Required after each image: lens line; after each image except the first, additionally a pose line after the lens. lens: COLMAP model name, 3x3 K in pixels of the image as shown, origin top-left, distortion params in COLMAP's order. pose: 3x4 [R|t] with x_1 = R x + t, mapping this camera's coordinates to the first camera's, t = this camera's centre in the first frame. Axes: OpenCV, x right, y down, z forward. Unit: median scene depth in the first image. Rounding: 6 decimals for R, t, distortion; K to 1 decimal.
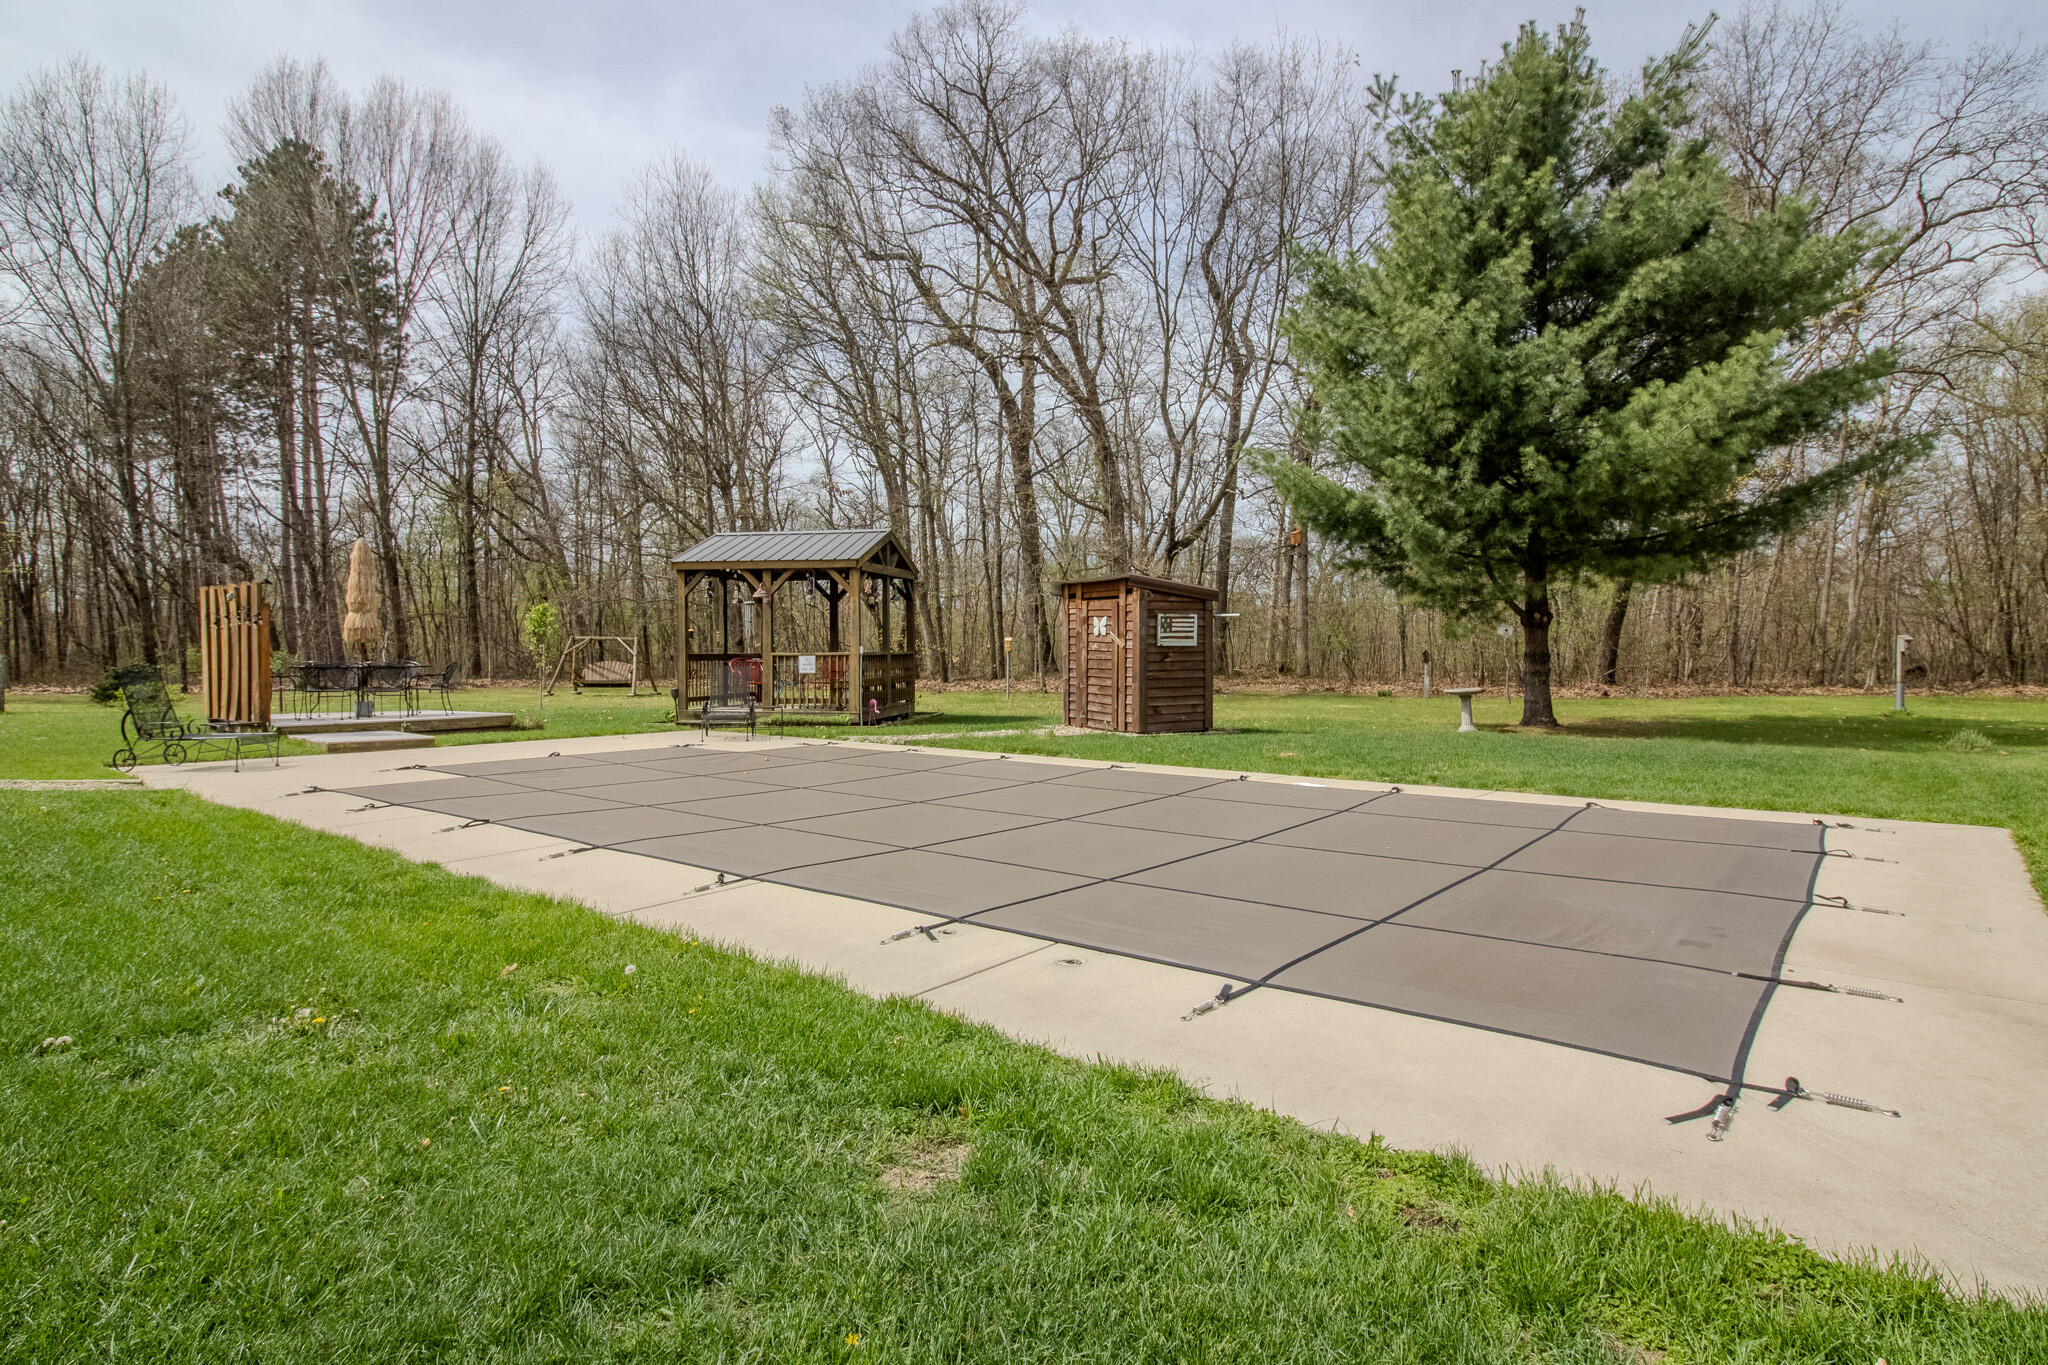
lens RADIAL K [[1087.0, 0, 1026.8], [0, 1087.0, 662.1], [0, 0, 1]] dist [0.018352, -0.023224]
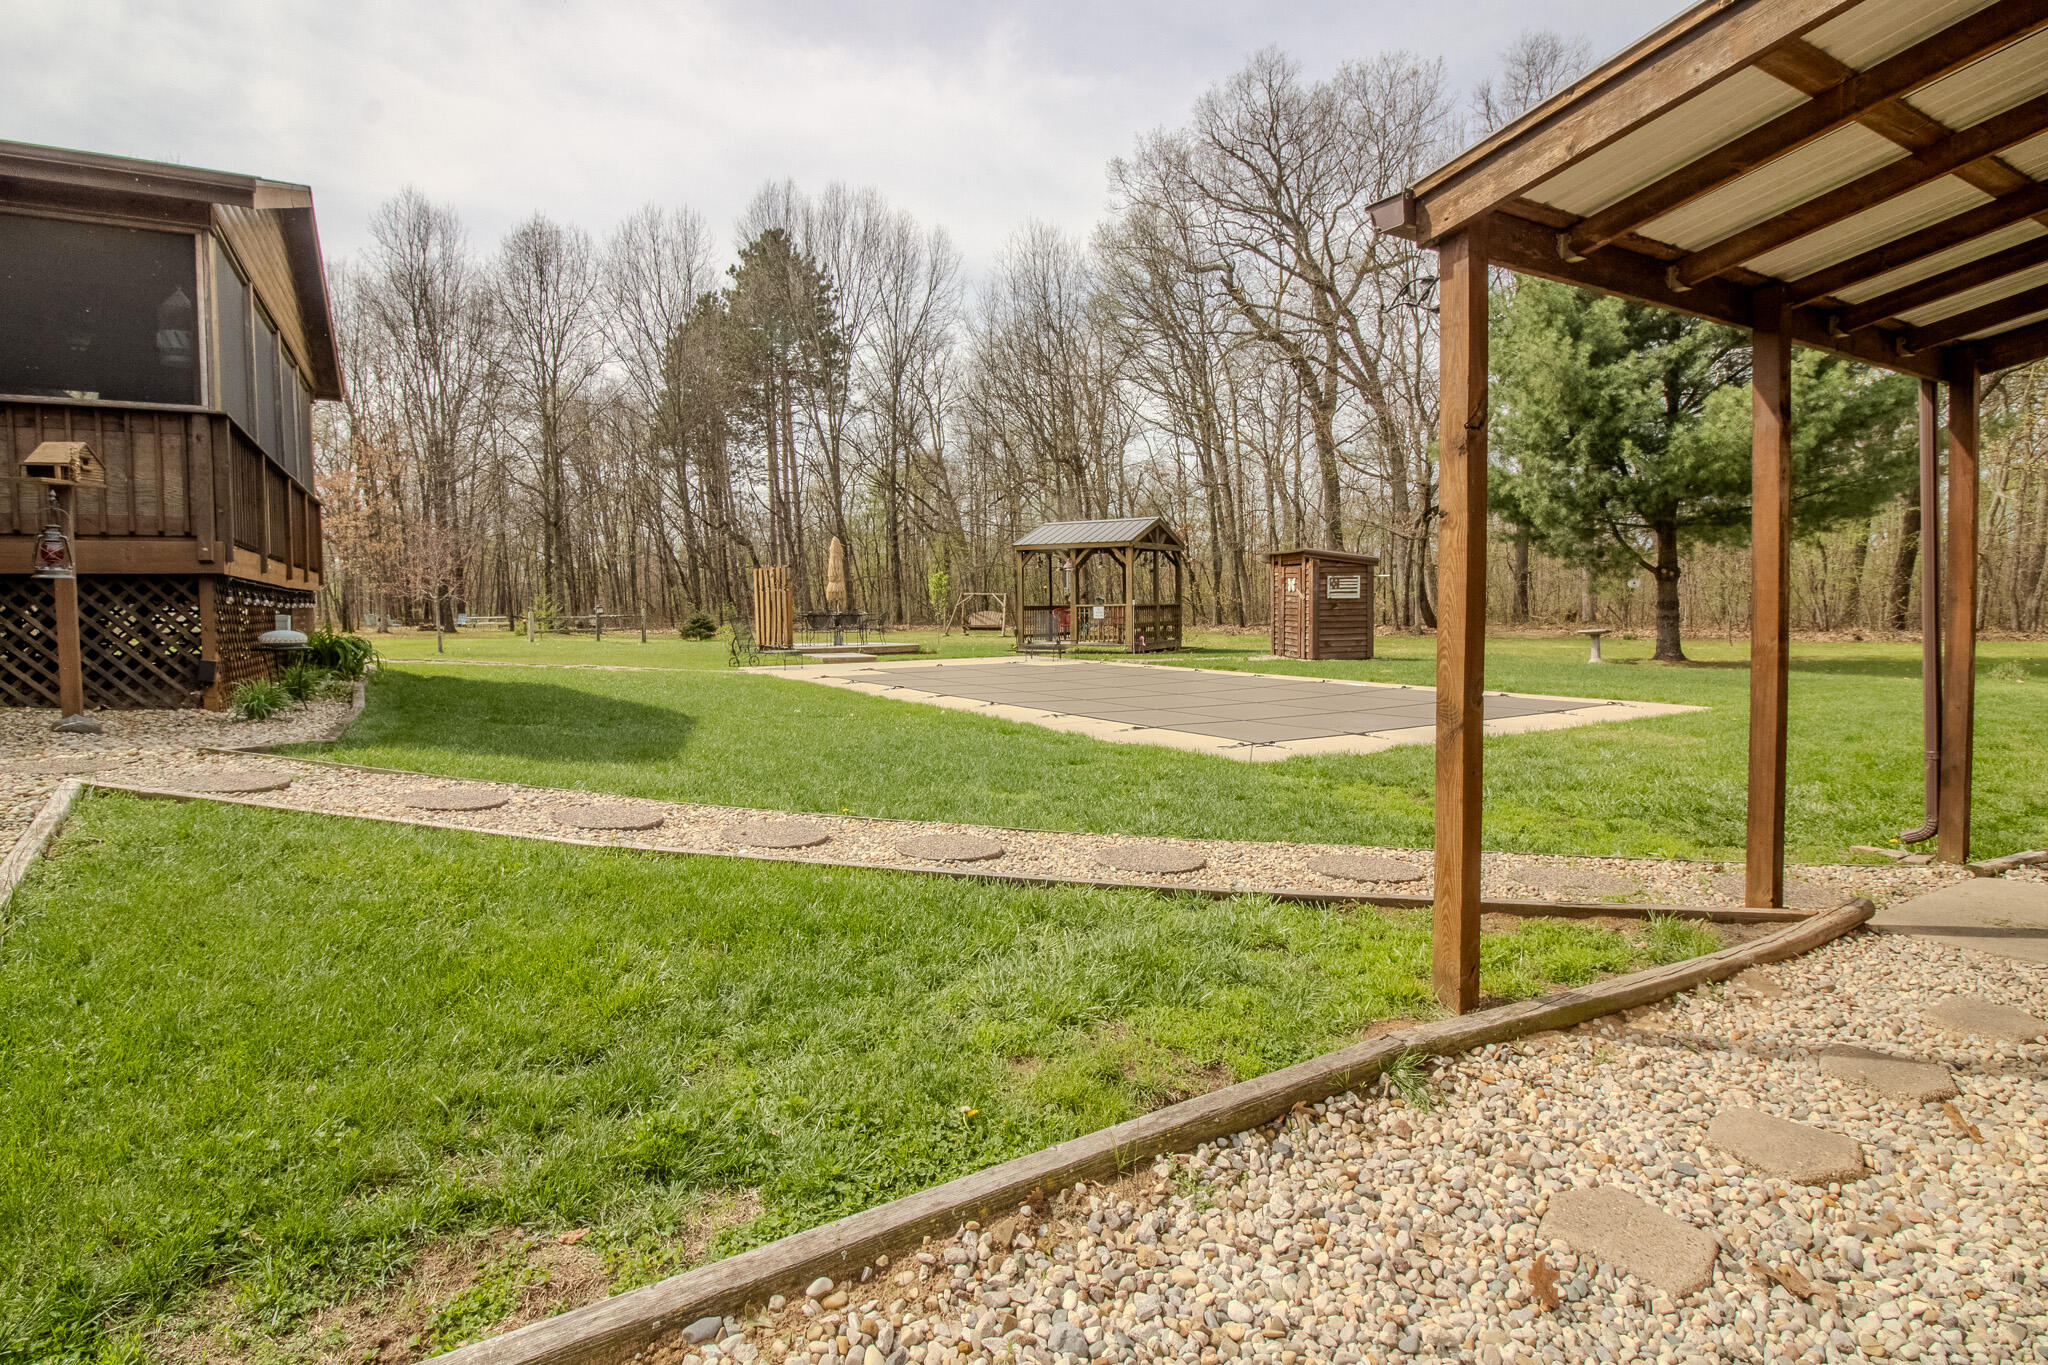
lens RADIAL K [[1018.9, 0, 1024.0], [0, 1018.9, 682.5], [0, 0, 1]] dist [-0.001814, -0.000234]
pose [[0.940429, 0.019472, -0.339432, 0.080799], [0.004184, 0.997620, 0.068823, 0.000517], [0.339964, -0.066143, 0.938109, -0.157478]]
